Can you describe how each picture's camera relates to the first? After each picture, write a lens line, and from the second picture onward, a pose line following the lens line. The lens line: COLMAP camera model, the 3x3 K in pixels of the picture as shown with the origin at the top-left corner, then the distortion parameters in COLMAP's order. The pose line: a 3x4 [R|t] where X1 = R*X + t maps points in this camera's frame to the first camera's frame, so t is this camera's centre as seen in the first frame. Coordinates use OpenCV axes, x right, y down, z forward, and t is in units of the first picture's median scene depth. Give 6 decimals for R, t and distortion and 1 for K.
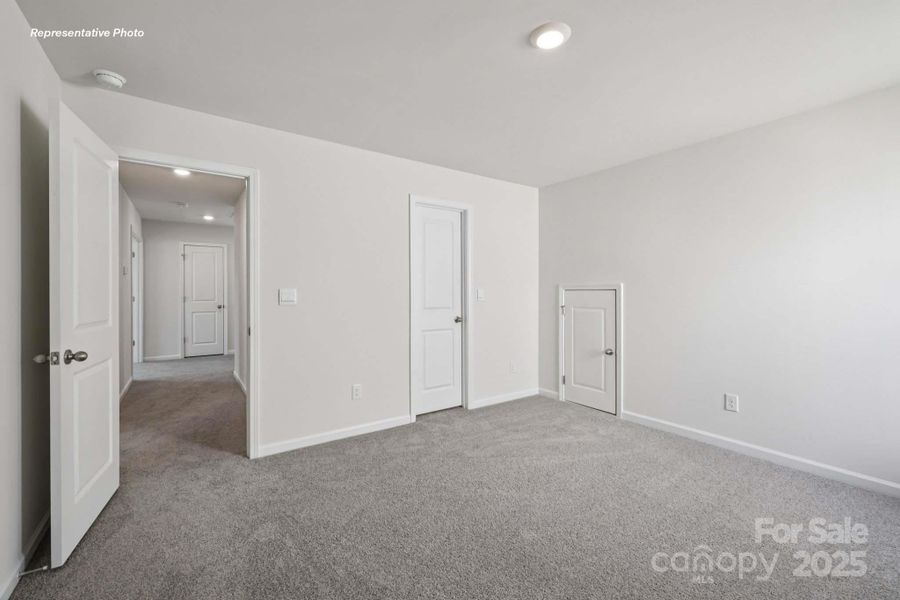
lens RADIAL K [[375.8, 0, 448.8], [0, 375.8, 292.6], [0, 0, 1]] dist [-0.001408, -0.000190]
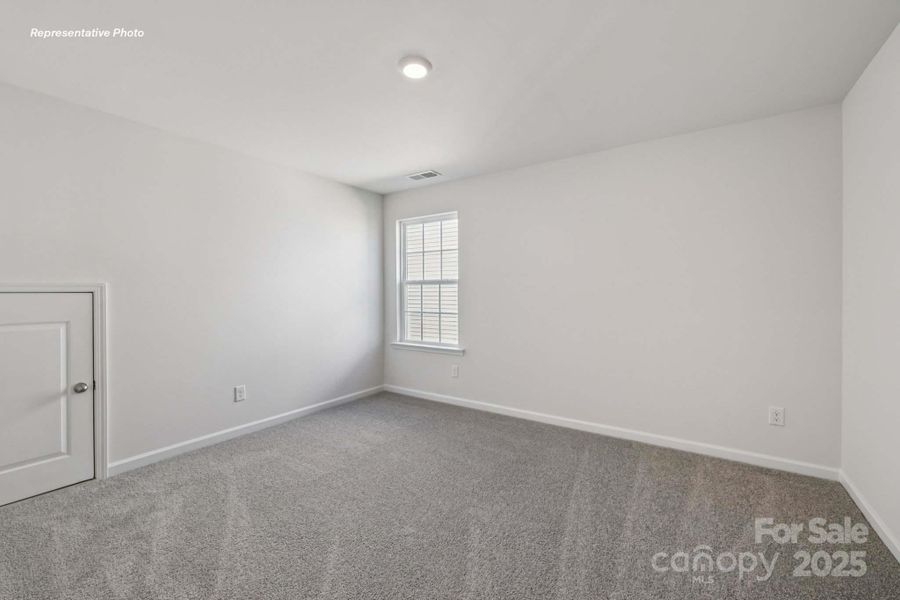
lens RADIAL K [[375.8, 0, 448.8], [0, 375.8, 292.6], [0, 0, 1]] dist [-0.001408, -0.000190]
pose [[-0.351486, -0.000813, 0.936193, -0.408005], [0.005864, 0.999978, 0.003070, -0.004611], [-0.936175, 0.006569, -0.351473, 0.646655]]
